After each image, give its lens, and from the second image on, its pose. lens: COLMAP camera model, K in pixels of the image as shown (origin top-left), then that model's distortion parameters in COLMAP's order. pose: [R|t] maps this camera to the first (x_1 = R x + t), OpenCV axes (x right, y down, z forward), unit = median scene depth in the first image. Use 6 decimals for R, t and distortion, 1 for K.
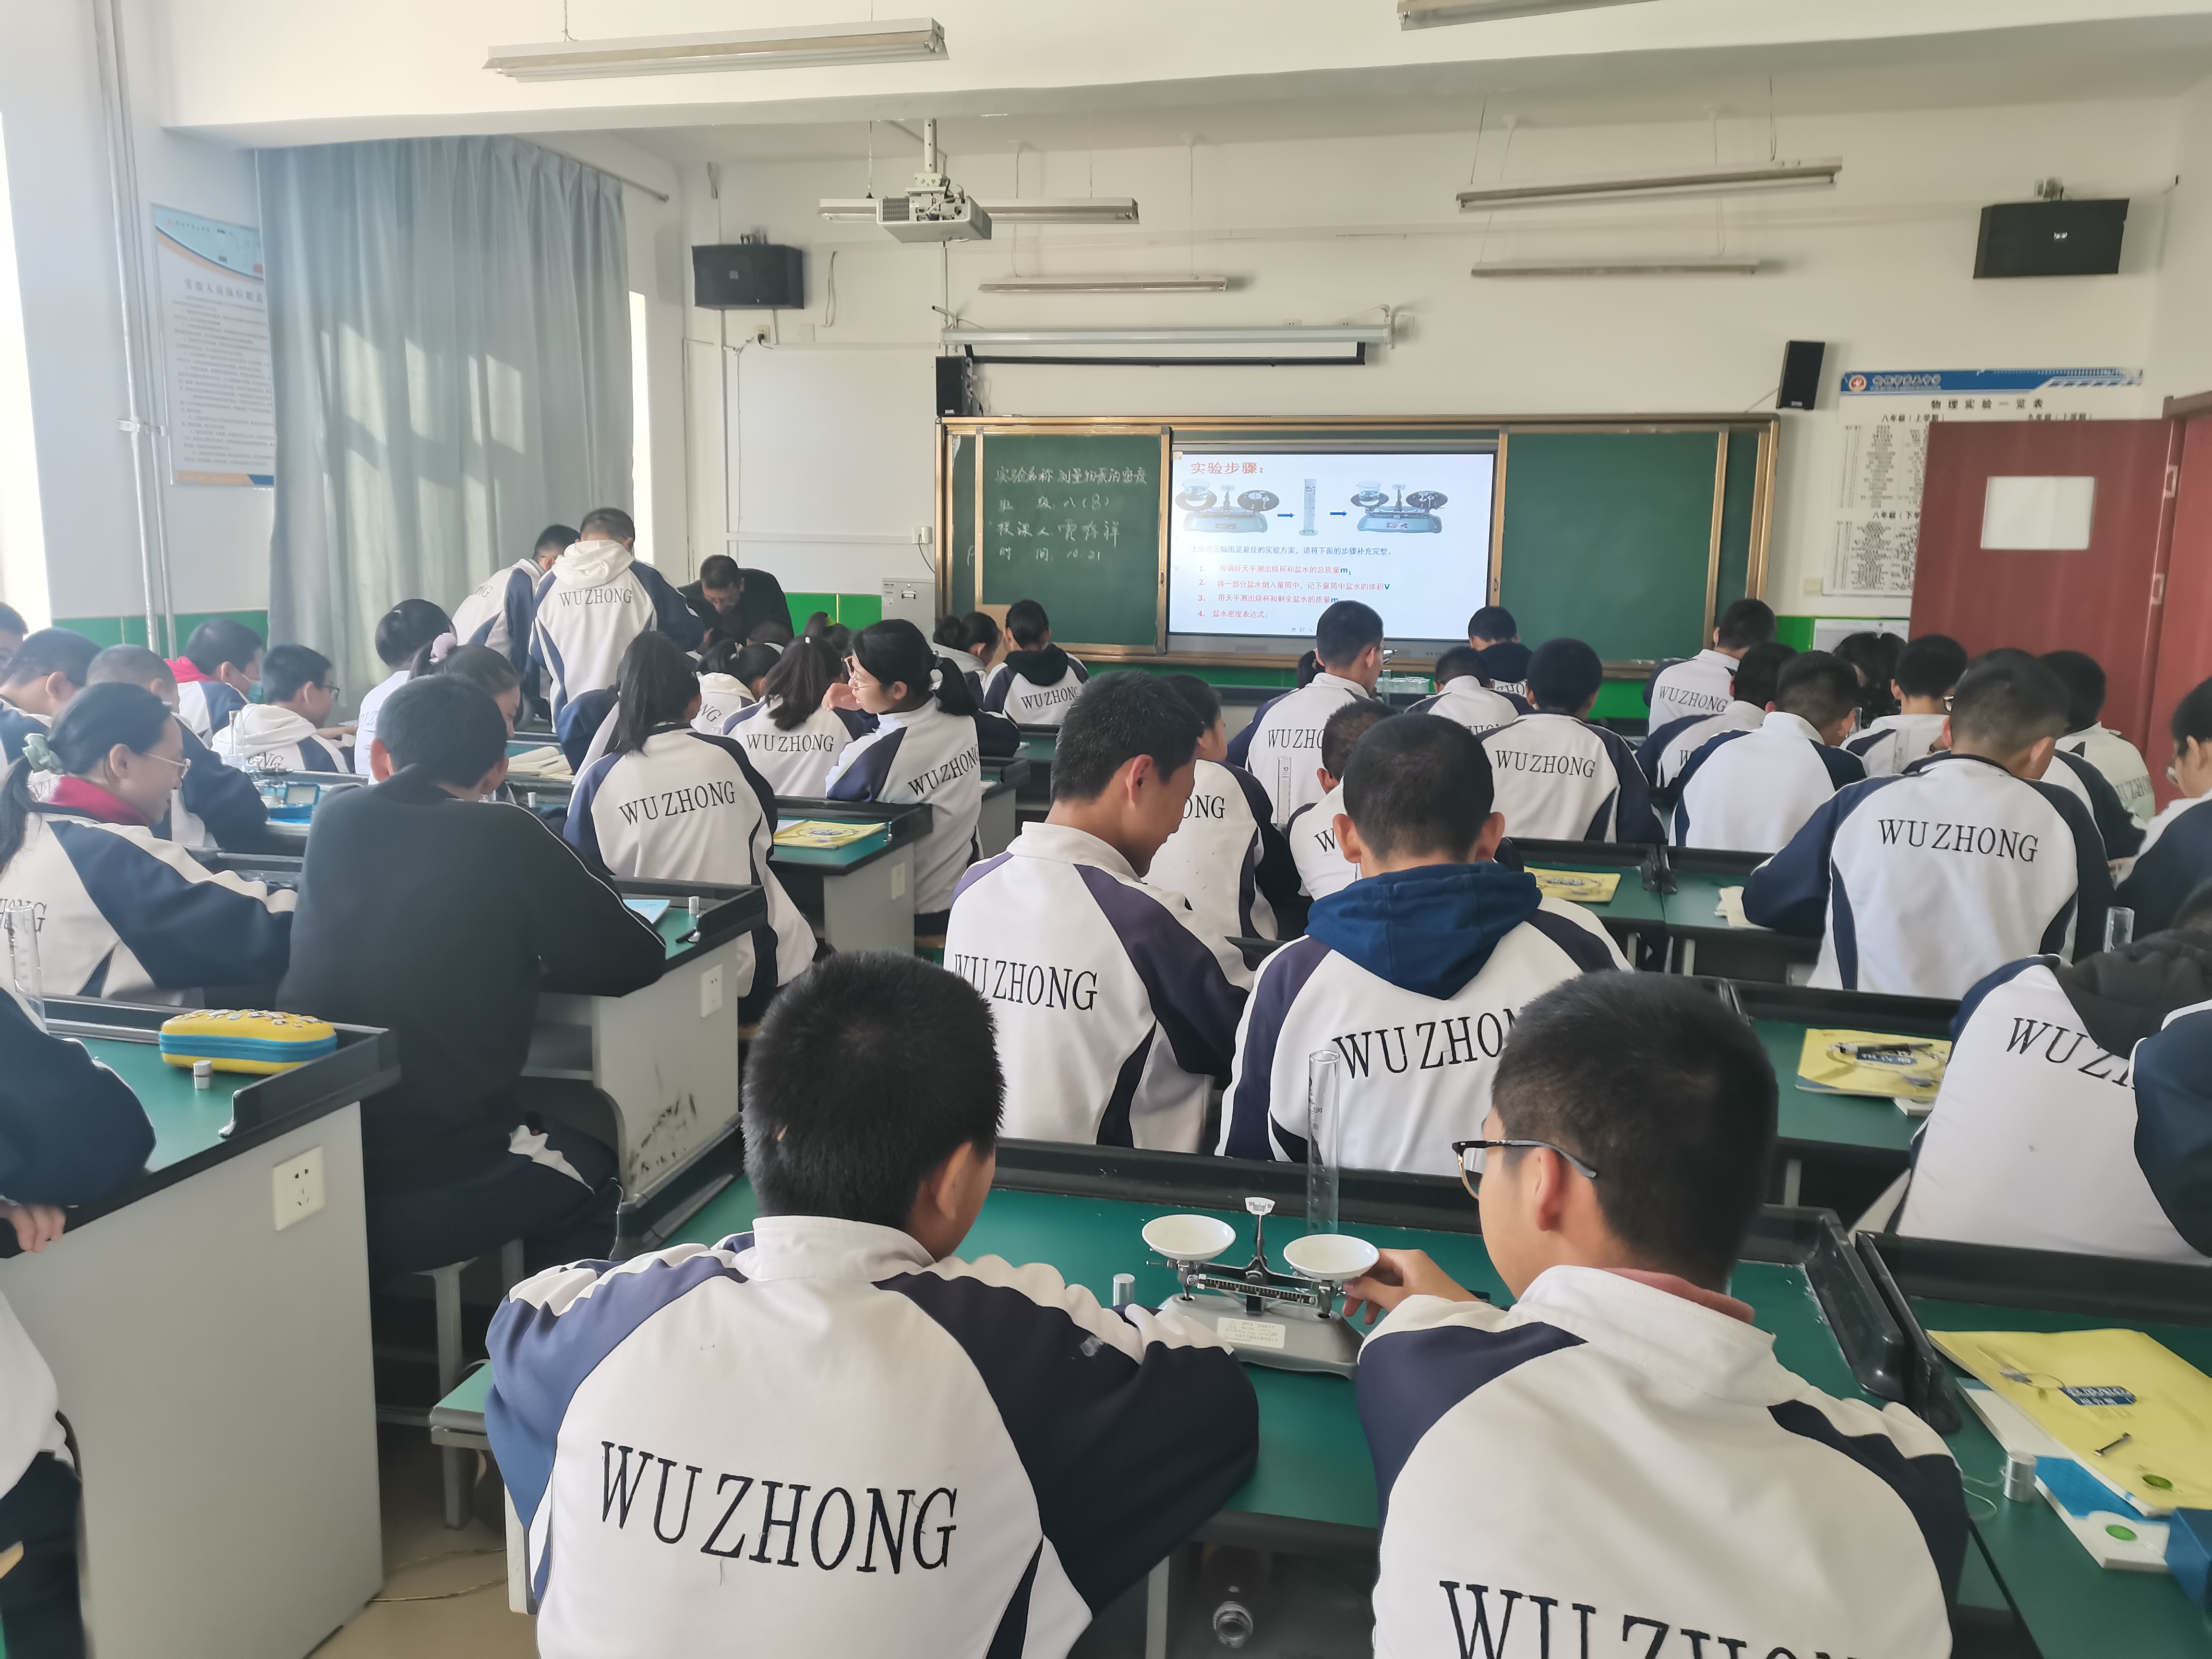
lens RADIAL K [[1658.9, 0, 1114.4], [0, 1658.9, 816.5], [0, 0, 1]] dist [0.041314, -0.034019]
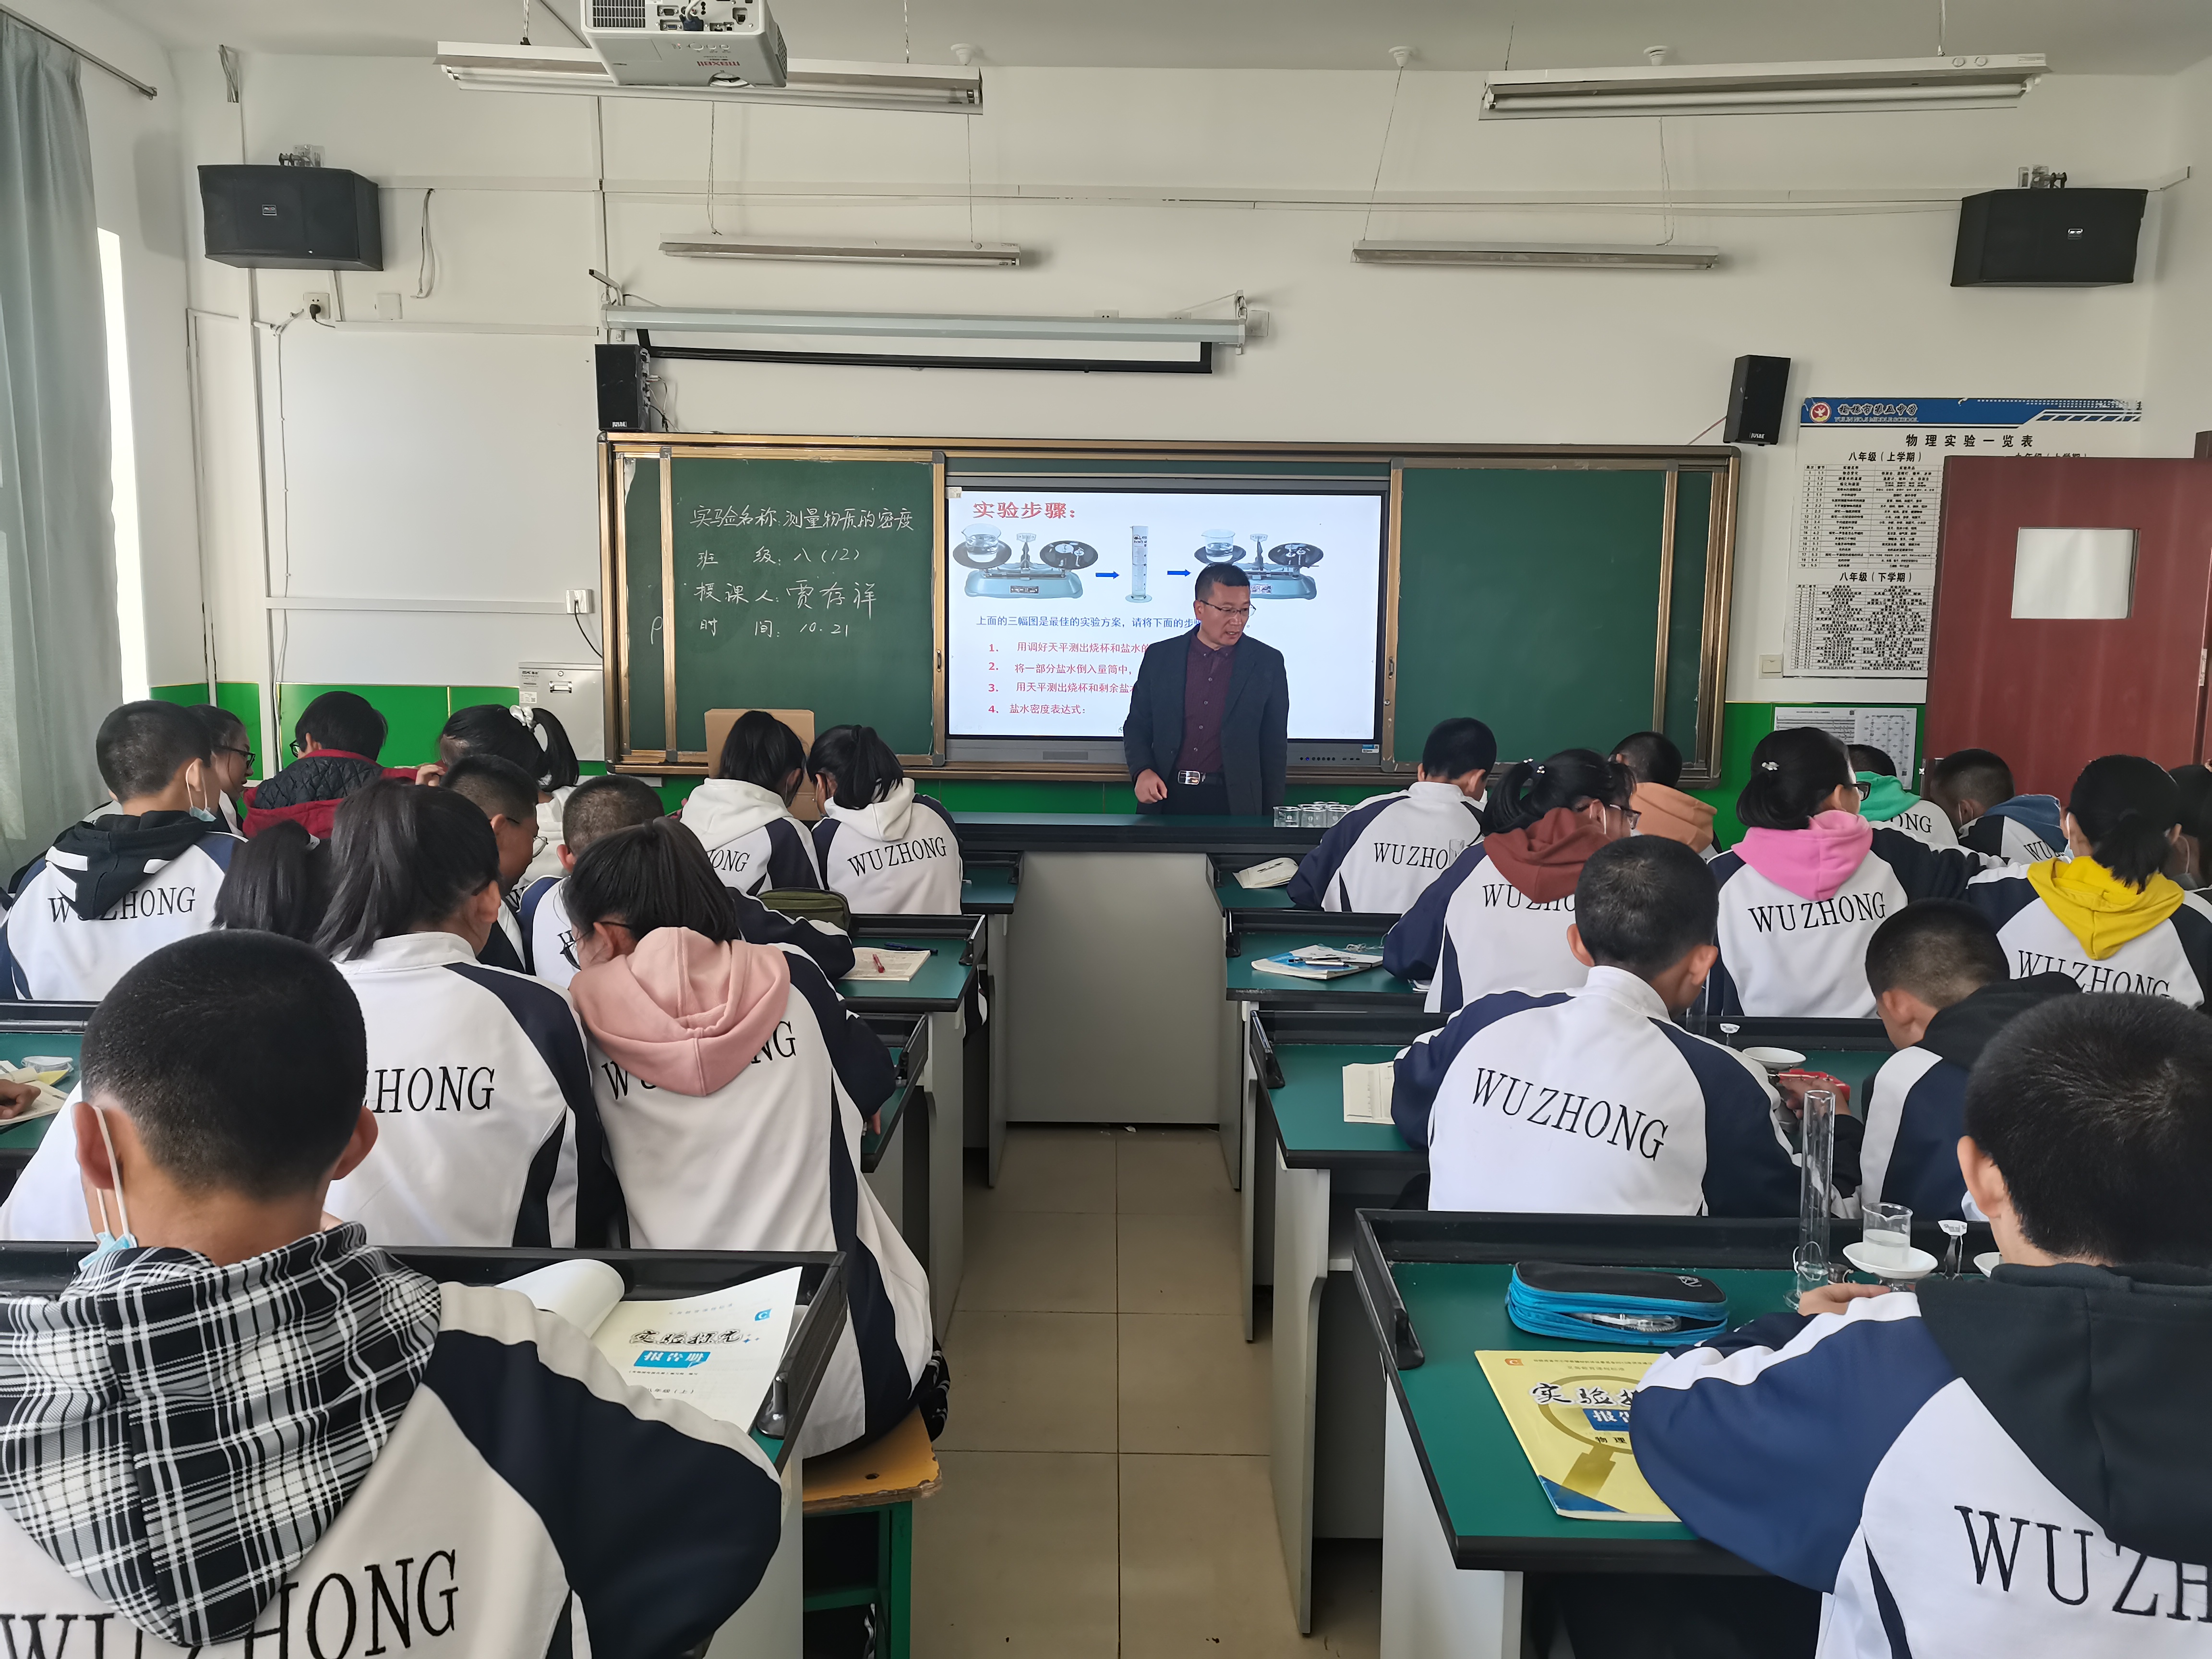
lens RADIAL K [[1658.9, 0, 1103.3], [0, 1658.9, 811.4], [0, 0, 1]] dist [0.041314, -0.034019]
pose [[0.969521, -0.031728, 0.242946, -0.083992], [0.042084, 0.998408, -0.037555, -0.052828], [-0.241368, 0.046634, 0.969312, 0.314447]]
